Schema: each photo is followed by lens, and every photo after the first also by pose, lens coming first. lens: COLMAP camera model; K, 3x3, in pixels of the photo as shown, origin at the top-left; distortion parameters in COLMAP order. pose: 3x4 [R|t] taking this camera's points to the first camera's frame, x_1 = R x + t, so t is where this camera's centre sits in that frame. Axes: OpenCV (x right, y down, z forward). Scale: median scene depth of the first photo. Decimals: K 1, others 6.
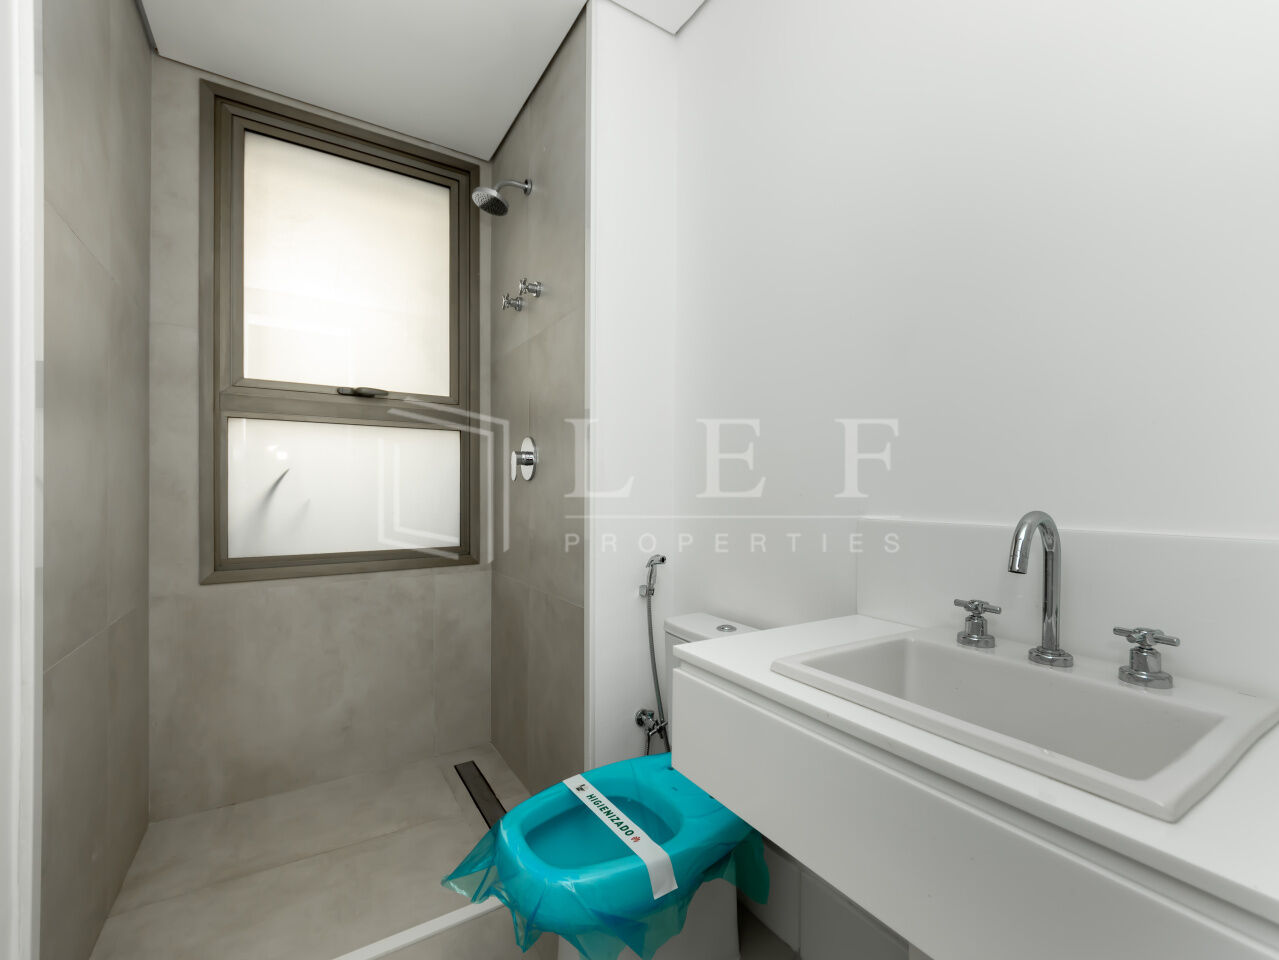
lens RADIAL K [[551.0, 0, 631.6], [0, 551.0, 488.6], [0, 0, 1]] dist [0.017205, -0.010517]
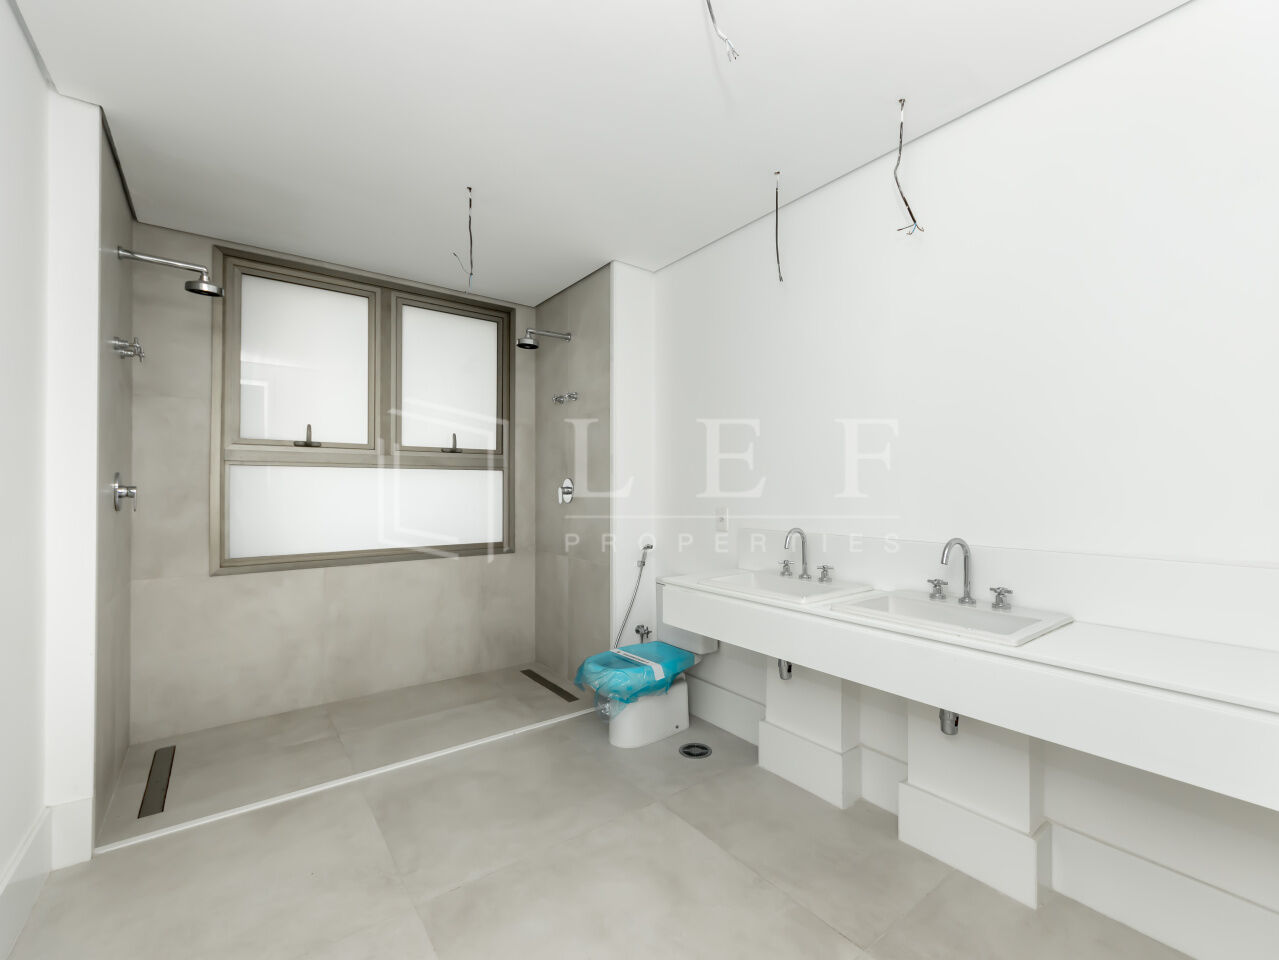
lens RADIAL K [[551.0, 0, 631.6], [0, 551.0, 488.6], [0, 0, 1]] dist [0.017205, -0.010517]
pose [[0.992970, 0.003463, 0.118314, -0.177175], [-0.003767, 0.999990, 0.002348, -0.061050], [-0.118305, -0.002777, 0.992973, -0.690152]]
